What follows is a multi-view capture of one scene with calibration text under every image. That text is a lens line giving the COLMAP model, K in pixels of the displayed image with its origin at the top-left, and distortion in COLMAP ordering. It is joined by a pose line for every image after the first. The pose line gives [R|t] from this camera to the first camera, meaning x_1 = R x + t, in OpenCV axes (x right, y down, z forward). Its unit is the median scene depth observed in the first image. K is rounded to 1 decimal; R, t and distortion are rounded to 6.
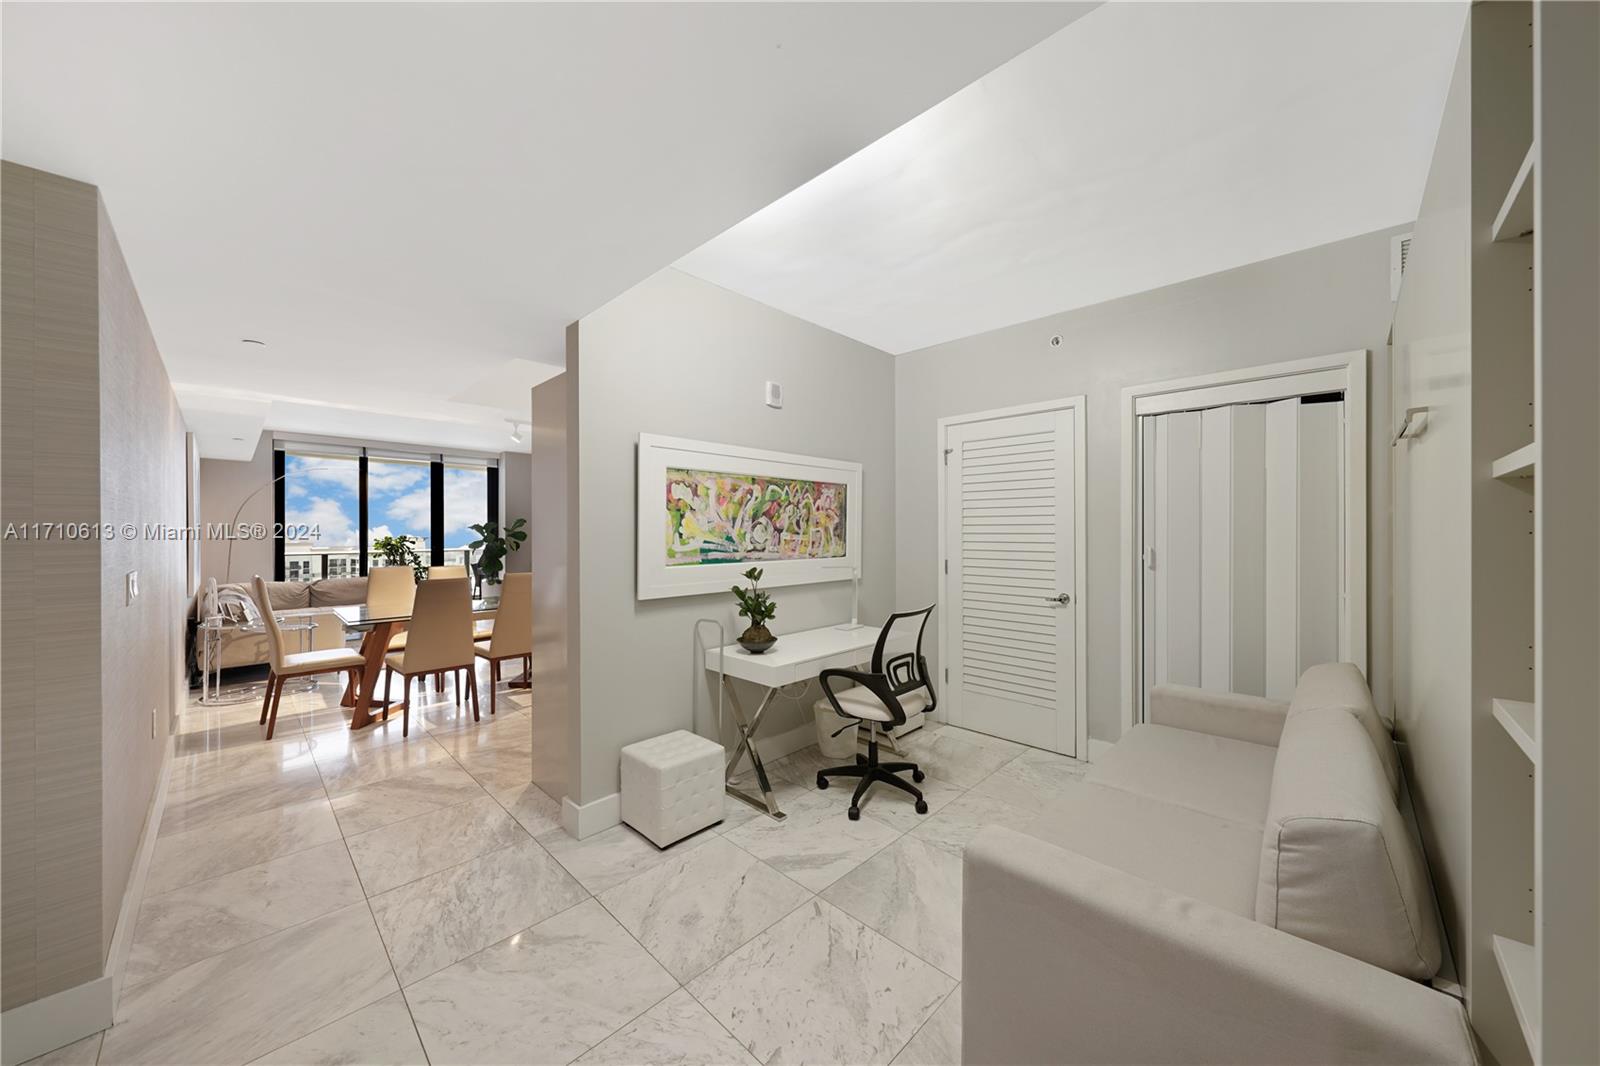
lens RADIAL K [[552.6, 0, 800.0], [0, 552.6, 533.0], [0, 0, 1]] dist [-0.000673, -0.000090]
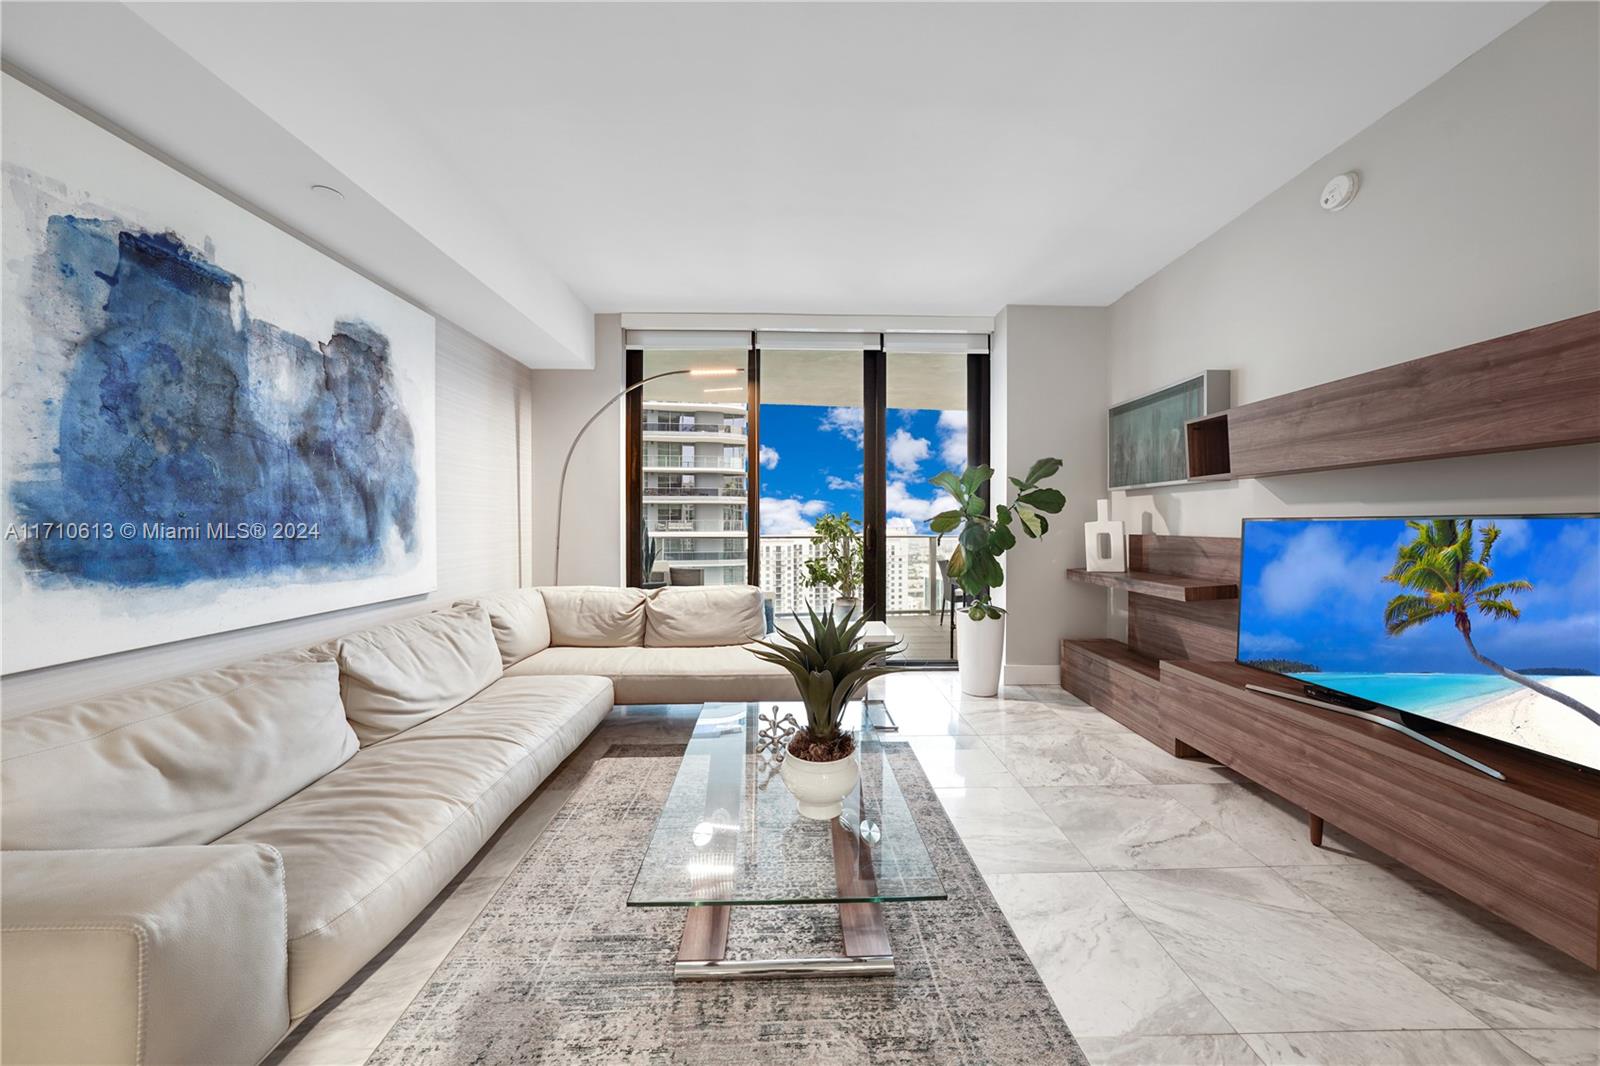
lens RADIAL K [[560.1, 0, 803.9], [0, 560.1, 524.9], [0, 0, 1]] dist [-0.001171, 0.000060]
pose [[0.719811, 0.005597, -0.694148, -0.800022], [-0.004111, 0.999984, 0.003799, 0.047243], [0.694158, 0.000119, 0.719823, 1.345929]]
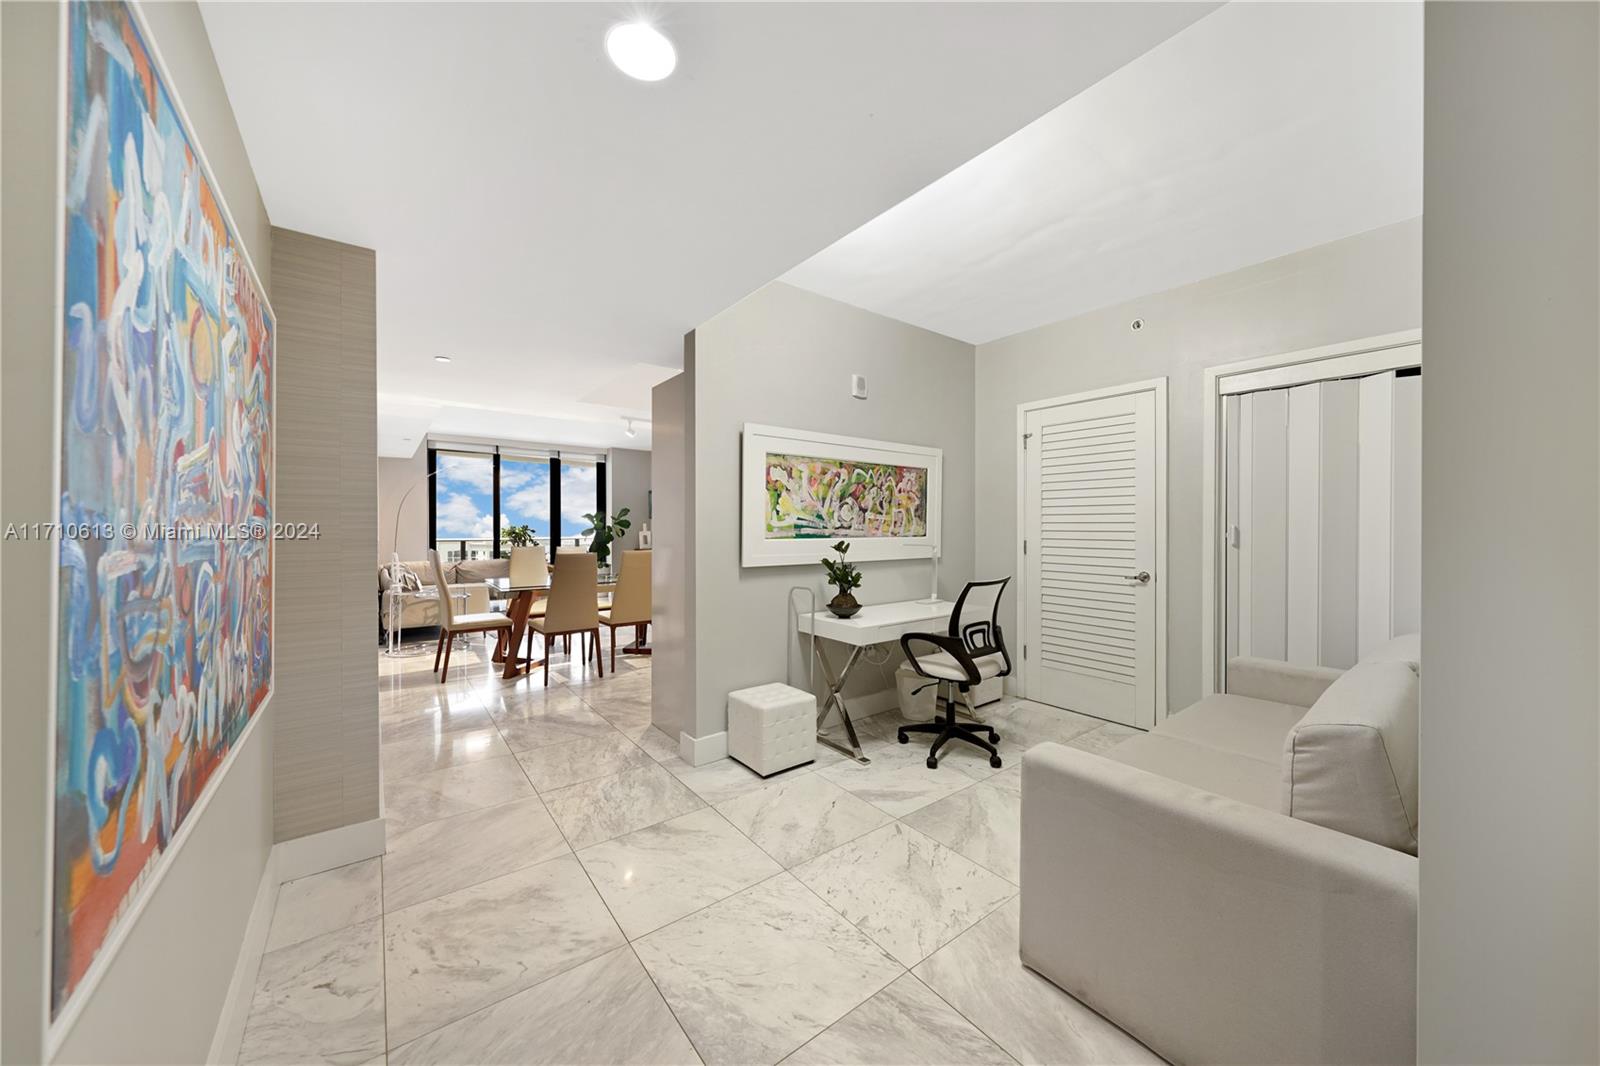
lens RADIAL K [[564.0, 0, 800.0], [0, 564.0, 533.0], [0, 0, 1]] dist [-0.000625, -0.000071]
pose [[0.989902, 0.003017, -0.141723, -0.004905], [-0.002533, 0.999990, 0.003591, 0.040354], [0.141733, -0.003196, 0.989900, -0.139243]]
